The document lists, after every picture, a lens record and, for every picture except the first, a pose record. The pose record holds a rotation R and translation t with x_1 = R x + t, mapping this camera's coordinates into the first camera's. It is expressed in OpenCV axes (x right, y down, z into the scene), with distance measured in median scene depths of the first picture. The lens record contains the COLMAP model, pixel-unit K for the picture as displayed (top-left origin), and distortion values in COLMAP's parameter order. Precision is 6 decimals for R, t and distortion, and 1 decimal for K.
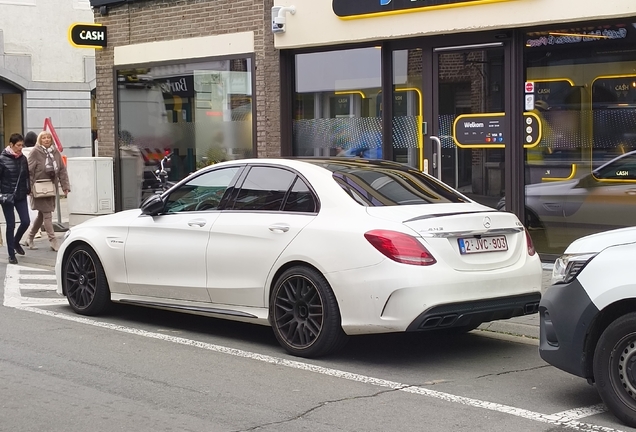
lens RADIAL K [[1345.1, 0, 318.0], [0, 1345.1, 216.0], [0, 0, 1]] dist [0.001200, -0.108965]
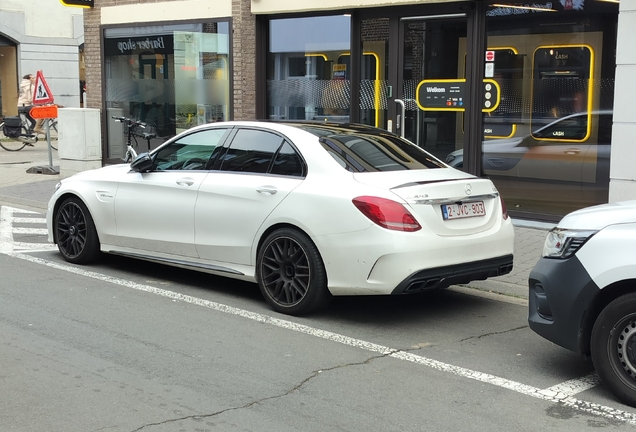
lens RADIAL K [[970.7, 0, 318.0], [0, 970.7, 216.0], [0, 0, 1]] dist [0.124872, -0.191740]
pose [[0.997176, 0.011486, 0.074220, -0.043307], [-0.017369, 0.996714, 0.079117, -0.030169], [-0.073067, -0.080183, 0.994099, 0.240435]]
